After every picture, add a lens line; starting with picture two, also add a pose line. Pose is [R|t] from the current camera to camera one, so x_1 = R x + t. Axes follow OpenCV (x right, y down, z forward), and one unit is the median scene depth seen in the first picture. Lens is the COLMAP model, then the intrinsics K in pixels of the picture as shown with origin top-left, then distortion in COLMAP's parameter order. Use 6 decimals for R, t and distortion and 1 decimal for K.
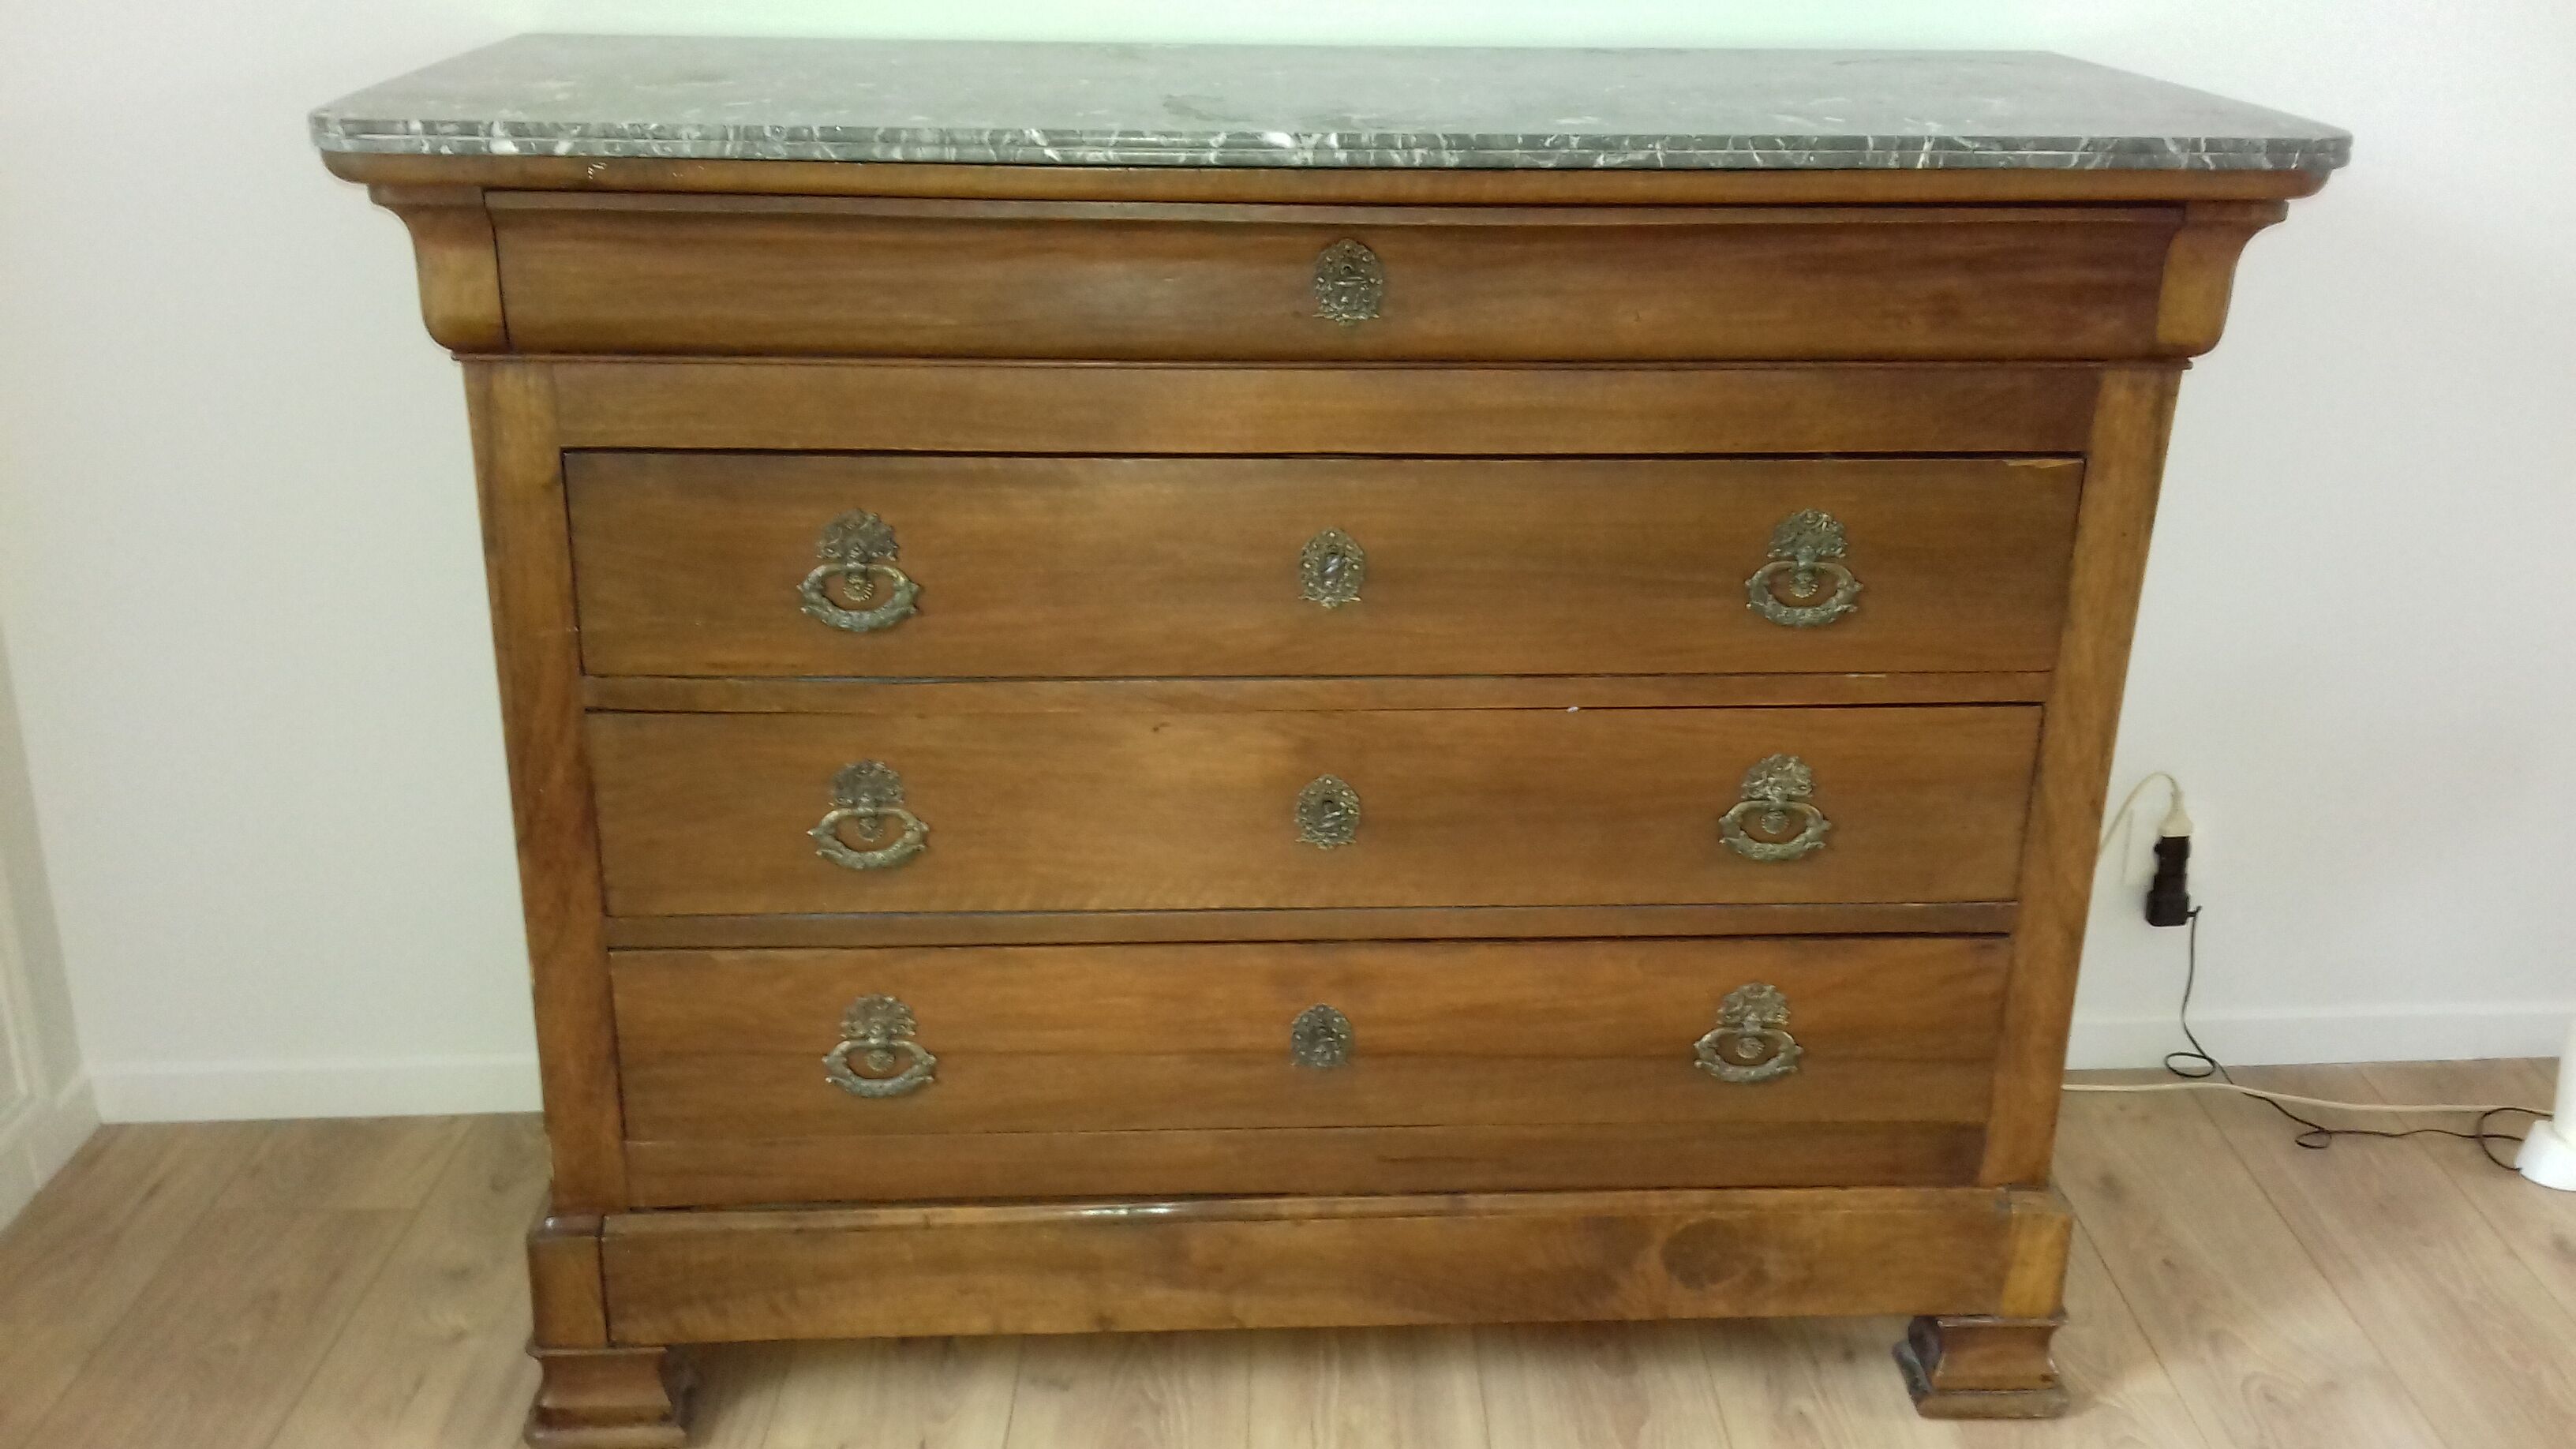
lens RADIAL K [[2345.9, 0, 1281.8], [0, 2345.9, 782.3], [0, 0, 1]] dist [0.099935, -0.207166]
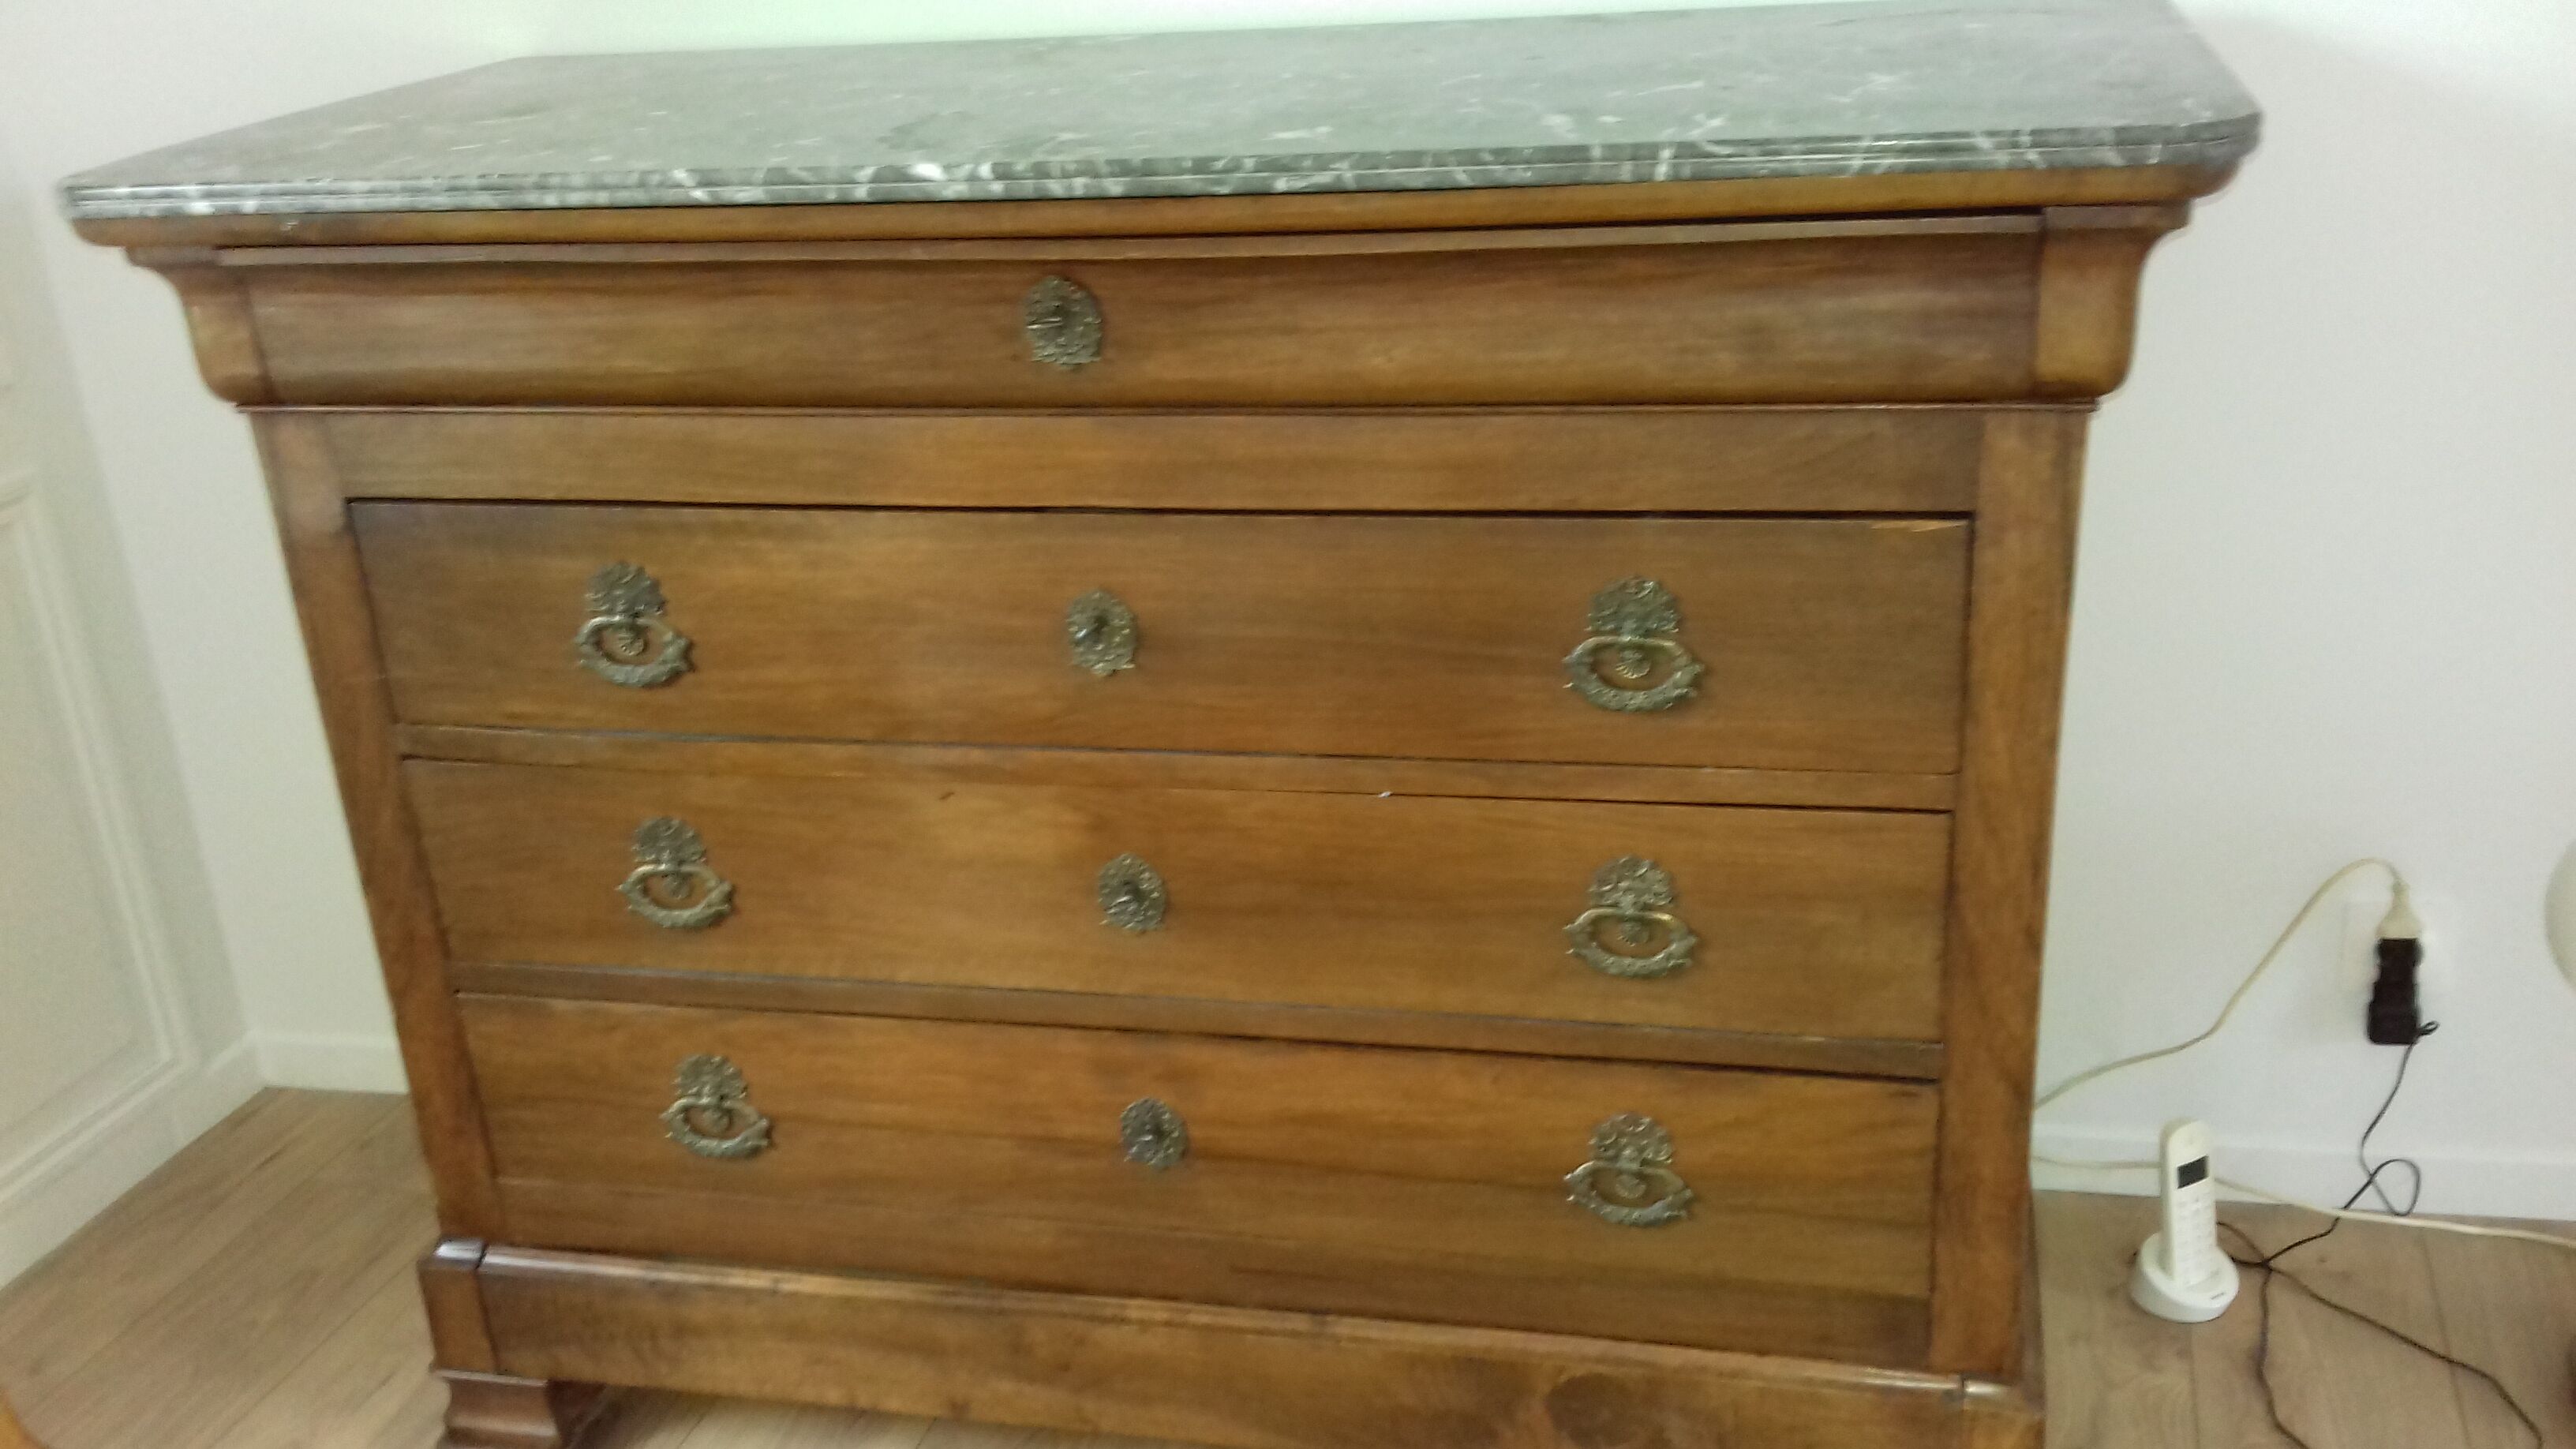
lens RADIAL K [[2345.9, 0, 1281.8], [0, 2345.9, 782.3], [0, 0, 1]] dist [0.099935, -0.207166]
pose [[0.955295, 0.042585, -0.292573, 0.346007], [-0.033287, 0.998772, 0.036690, -0.067107], [0.293776, -0.025311, 0.955539, 0.150762]]
